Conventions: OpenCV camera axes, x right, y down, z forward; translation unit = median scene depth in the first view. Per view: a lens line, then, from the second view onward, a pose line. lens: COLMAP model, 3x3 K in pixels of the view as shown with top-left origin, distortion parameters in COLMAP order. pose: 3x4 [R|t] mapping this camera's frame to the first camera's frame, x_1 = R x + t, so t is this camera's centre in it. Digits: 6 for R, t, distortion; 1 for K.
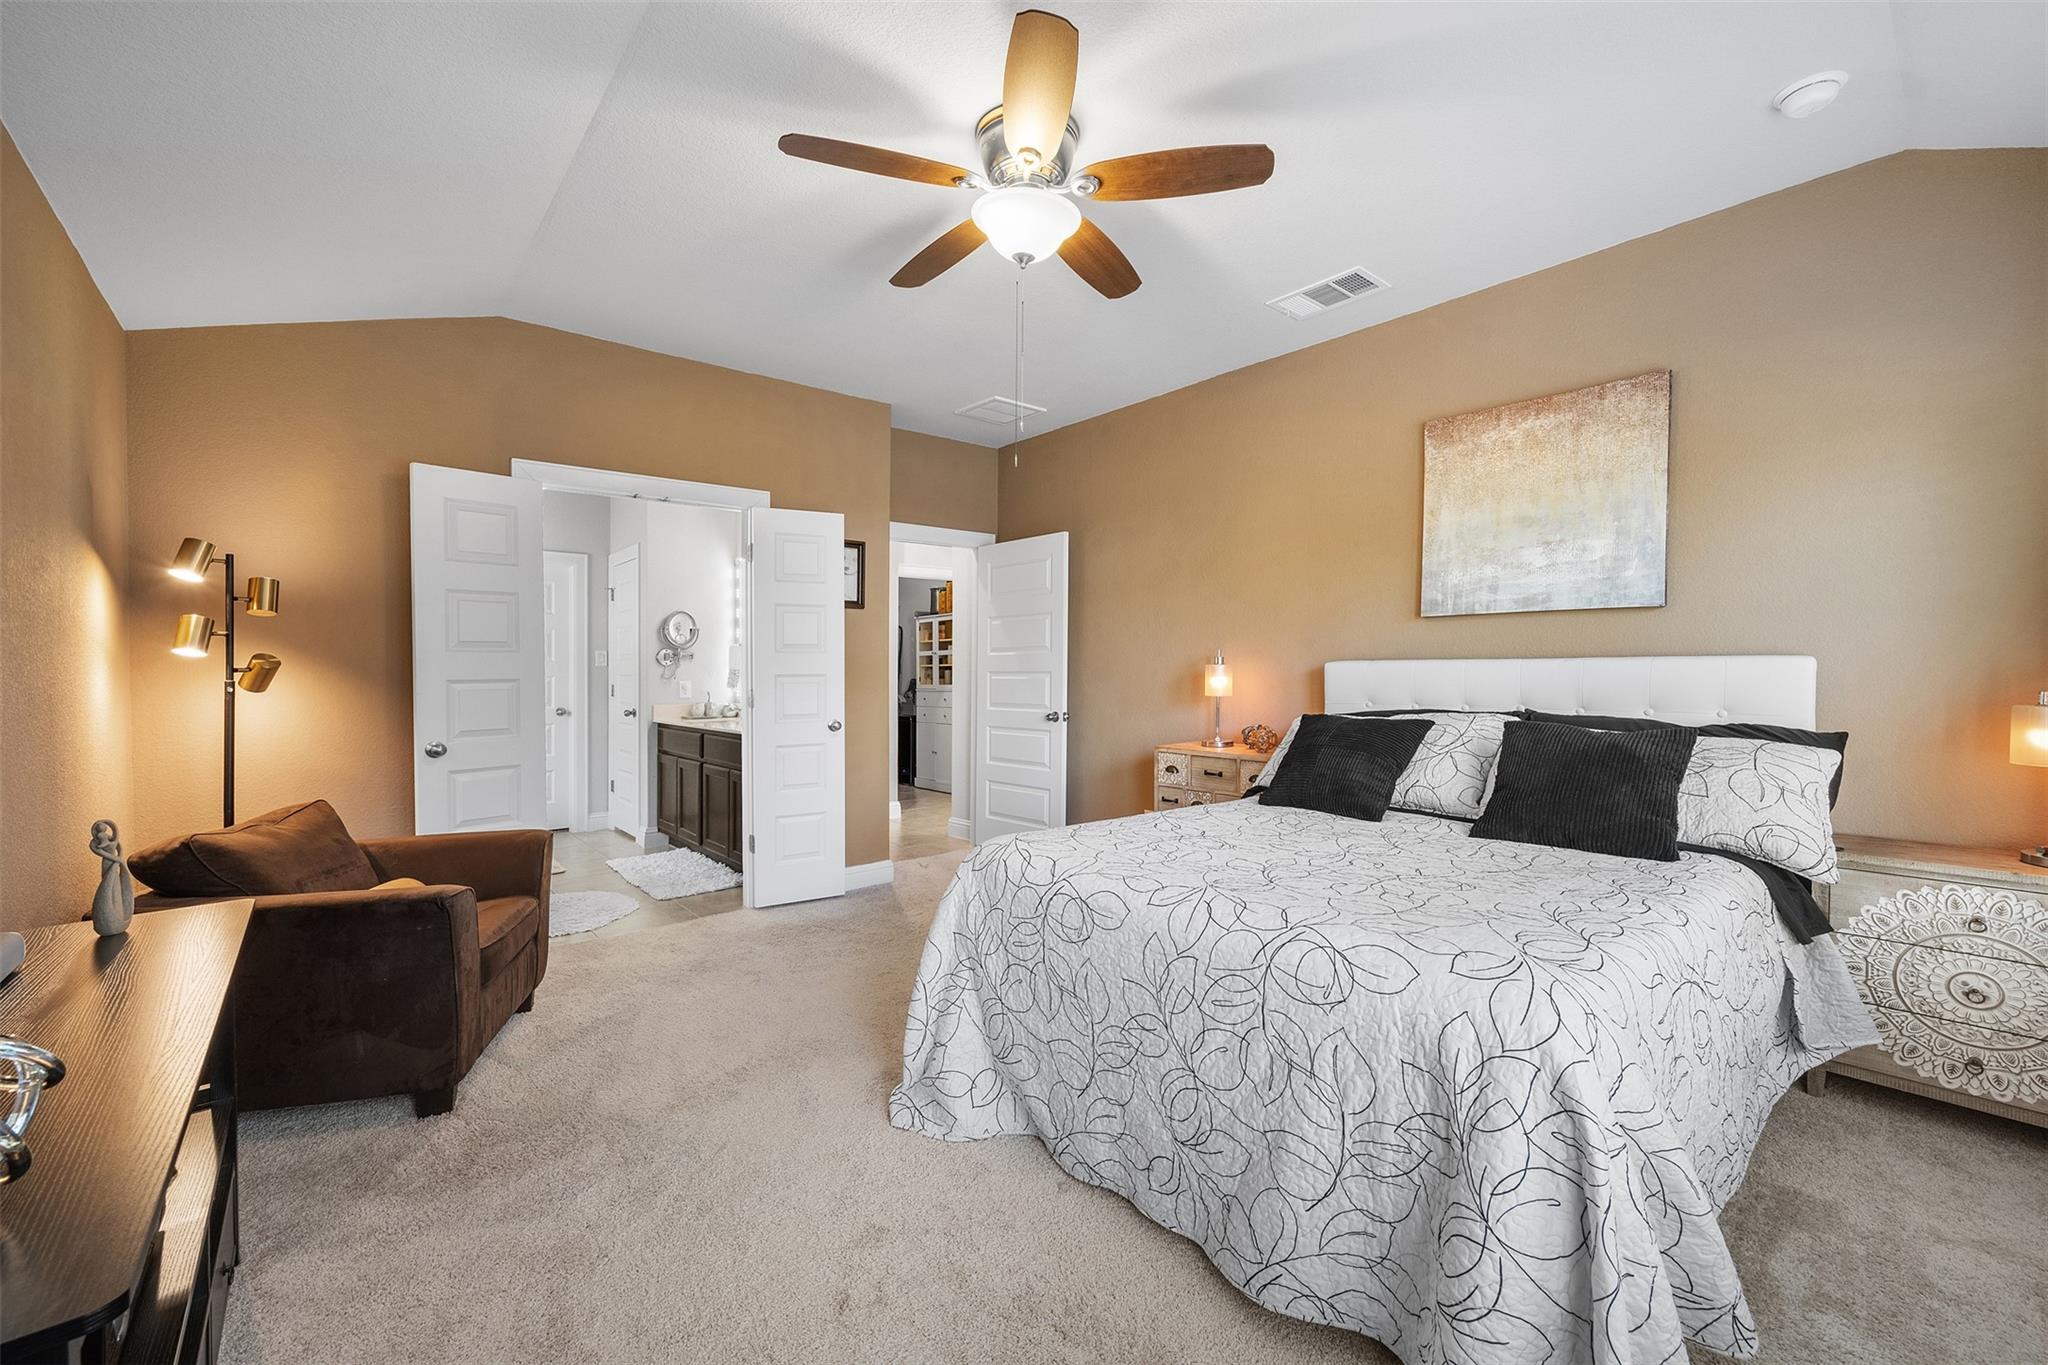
lens RADIAL K [[817.1, 0, 1042.6], [0, 817.1, 677.8], [0, 0, 1]] dist [-0.001101, 0.001056]
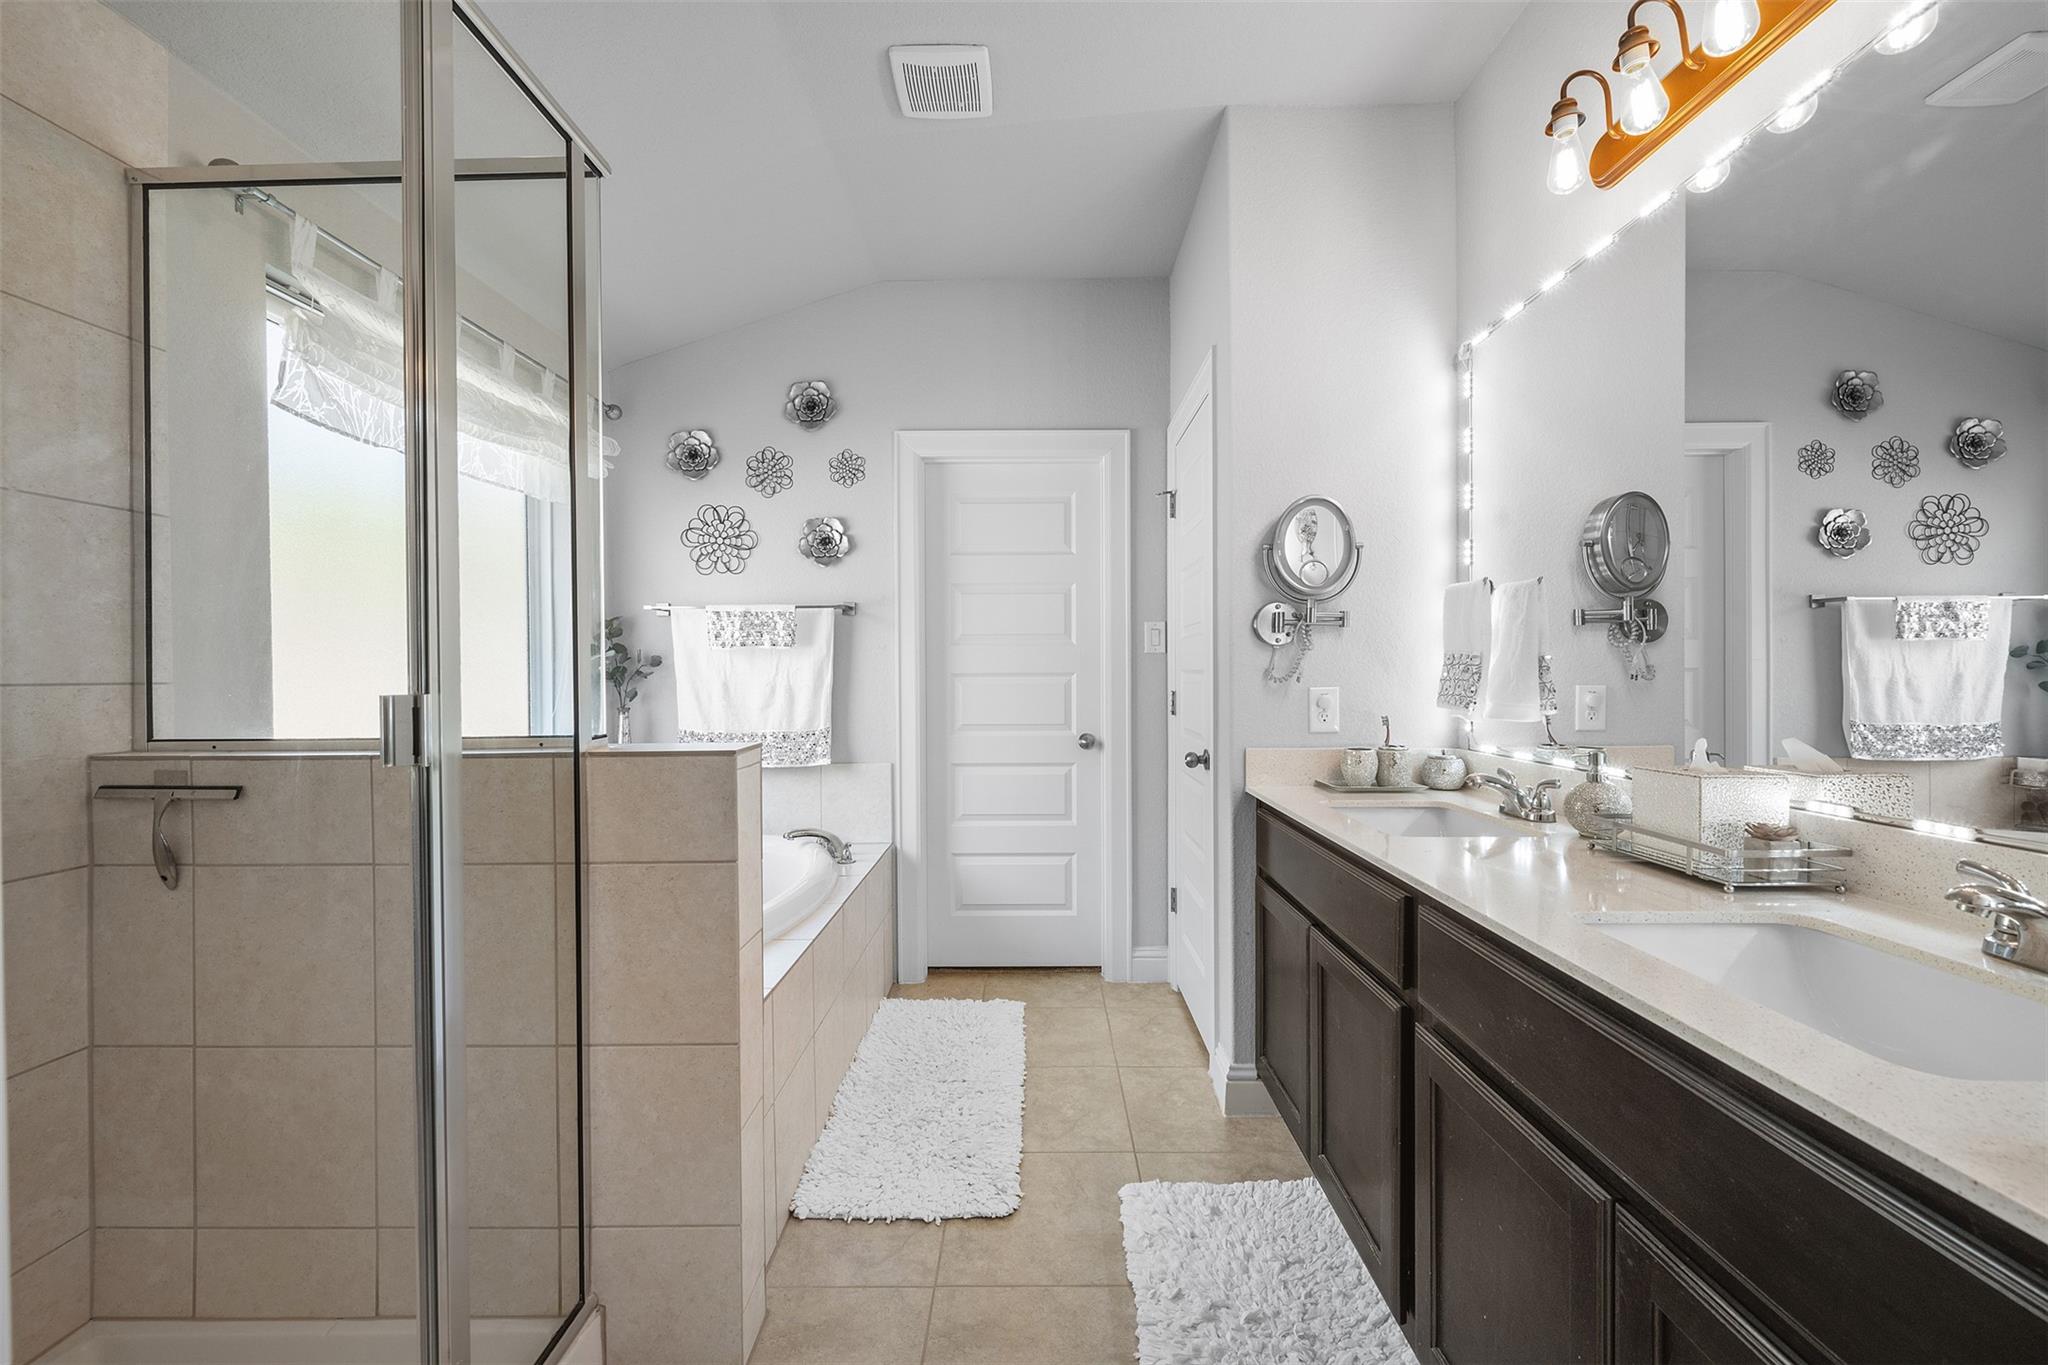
lens RADIAL K [[817.1, 0, 1036.1], [0, 817.1, 672.9], [0, 0, 1]] dist [-0.001101, 0.001056]
pose [[0.750005, 0.000080, -0.661432, -0.289201], [0.002865, 0.999990, 0.003370, -0.004211], [0.661426, -0.004422, 0.749997, 0.631470]]
